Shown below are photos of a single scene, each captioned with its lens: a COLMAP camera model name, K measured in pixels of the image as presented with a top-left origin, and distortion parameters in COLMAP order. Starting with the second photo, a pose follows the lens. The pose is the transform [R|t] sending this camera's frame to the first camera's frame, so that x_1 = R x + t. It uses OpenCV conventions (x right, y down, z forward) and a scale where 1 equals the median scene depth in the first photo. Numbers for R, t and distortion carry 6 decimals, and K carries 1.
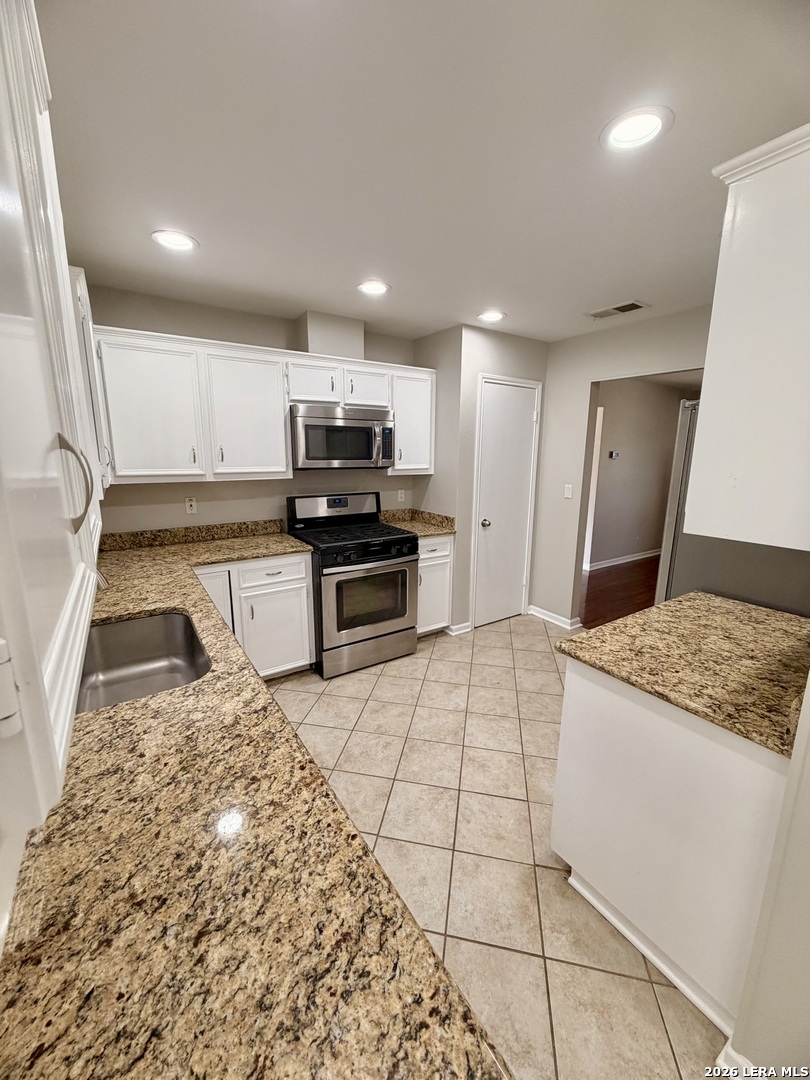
lens RADIAL K [[430.5, 0, 404.1], [0, 430.5, 535.1], [0, 0, 1]] dist [0.000270, -0.000026]
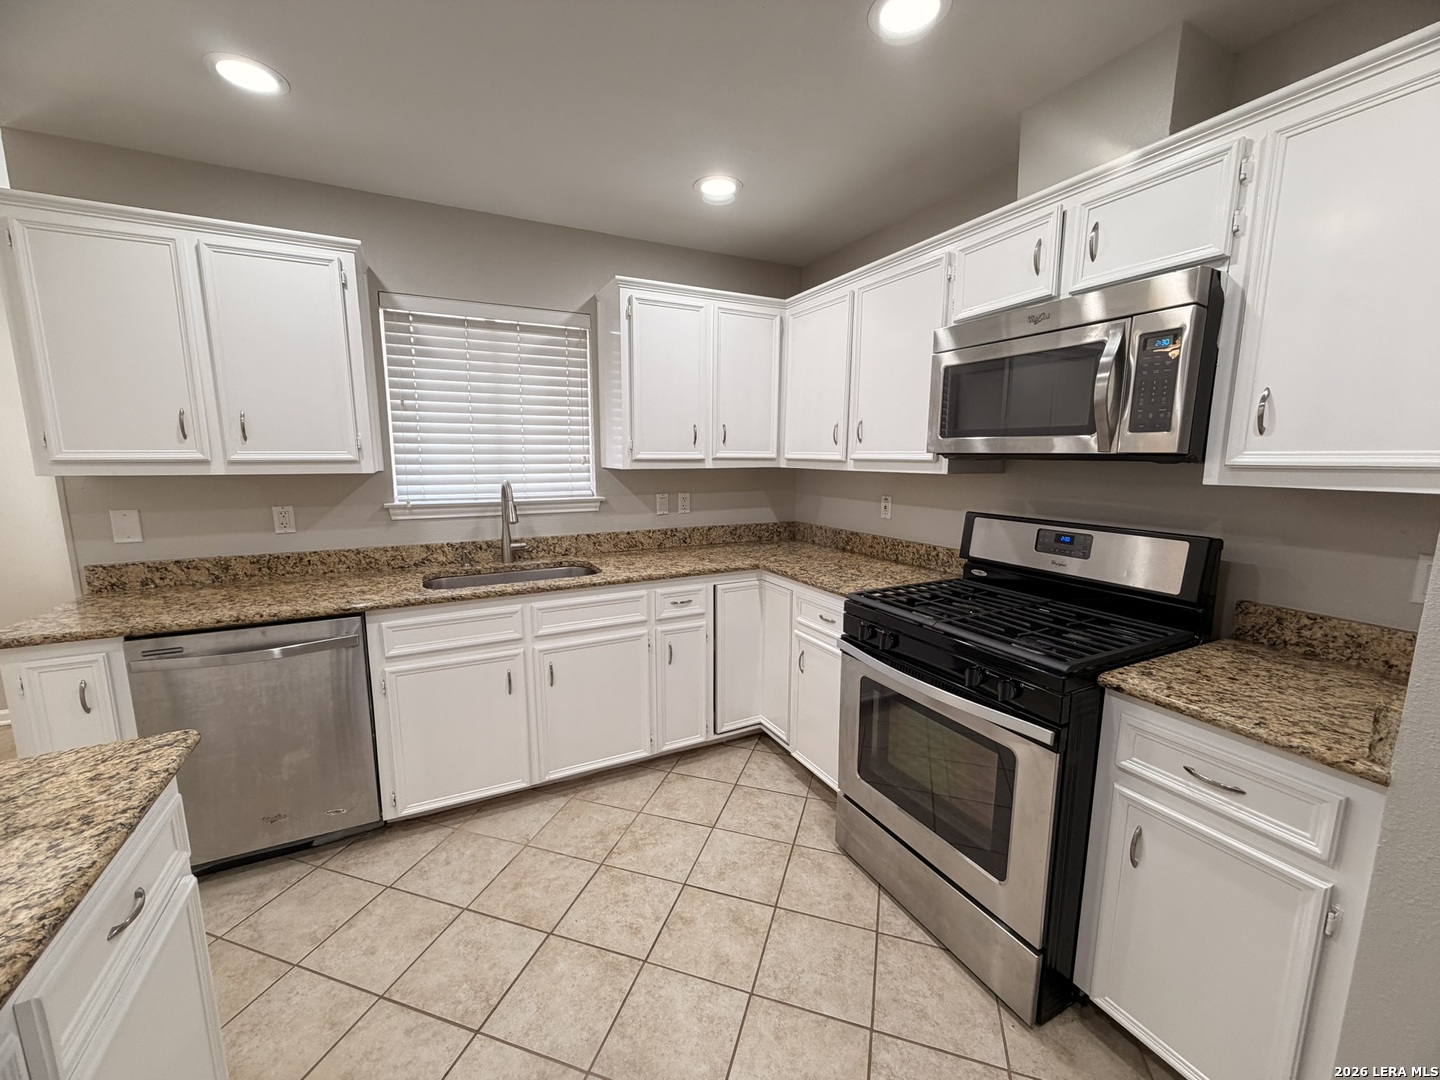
lens RADIAL K [[574.0, 0, 714.6], [0, 574.0, 540.8], [0, 0, 1]] dist [0.000270, -0.000026]
pose [[-0.115605, 0.143218, -0.982916, 0.533771], [-0.198956, 0.966159, 0.164177, -0.128613], [0.973166, 0.214537, -0.083199, 0.919296]]
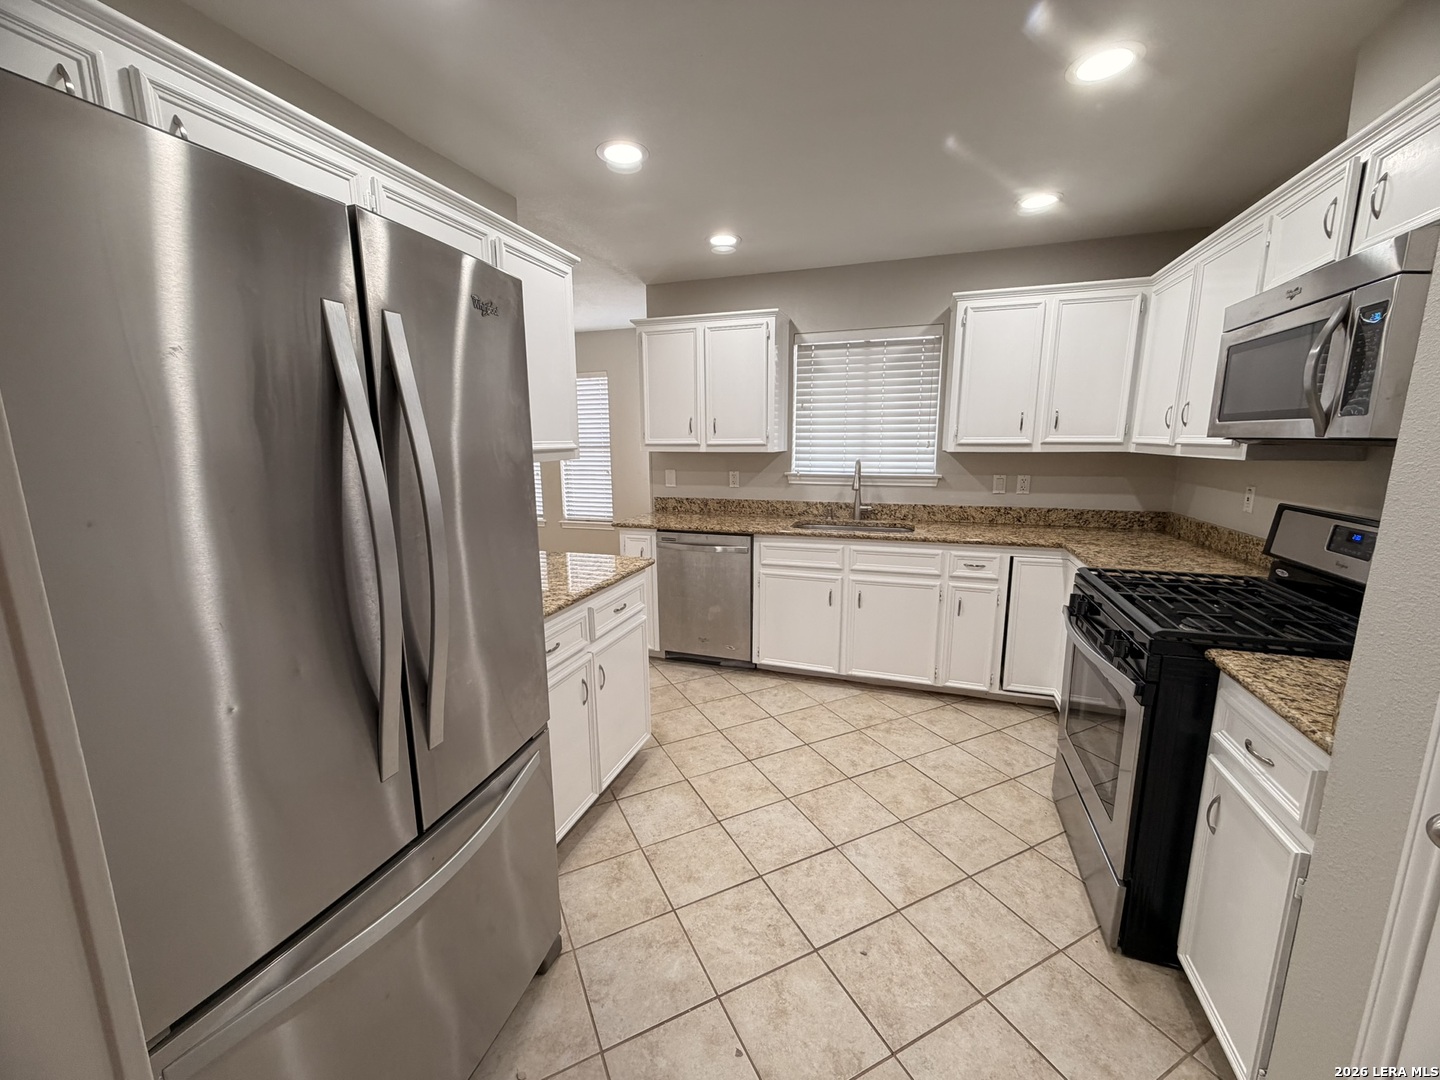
lens RADIAL K [[574.0, 0, 714.6], [0, 574.0, 540.8], [0, 0, 1]] dist [0.000270, -0.000026]
pose [[-0.795003, 0.105470, -0.597366, 0.688207], [-0.119039, 0.938495, 0.324123, -0.211908], [0.594811, 0.328789, -0.733551, 1.315427]]
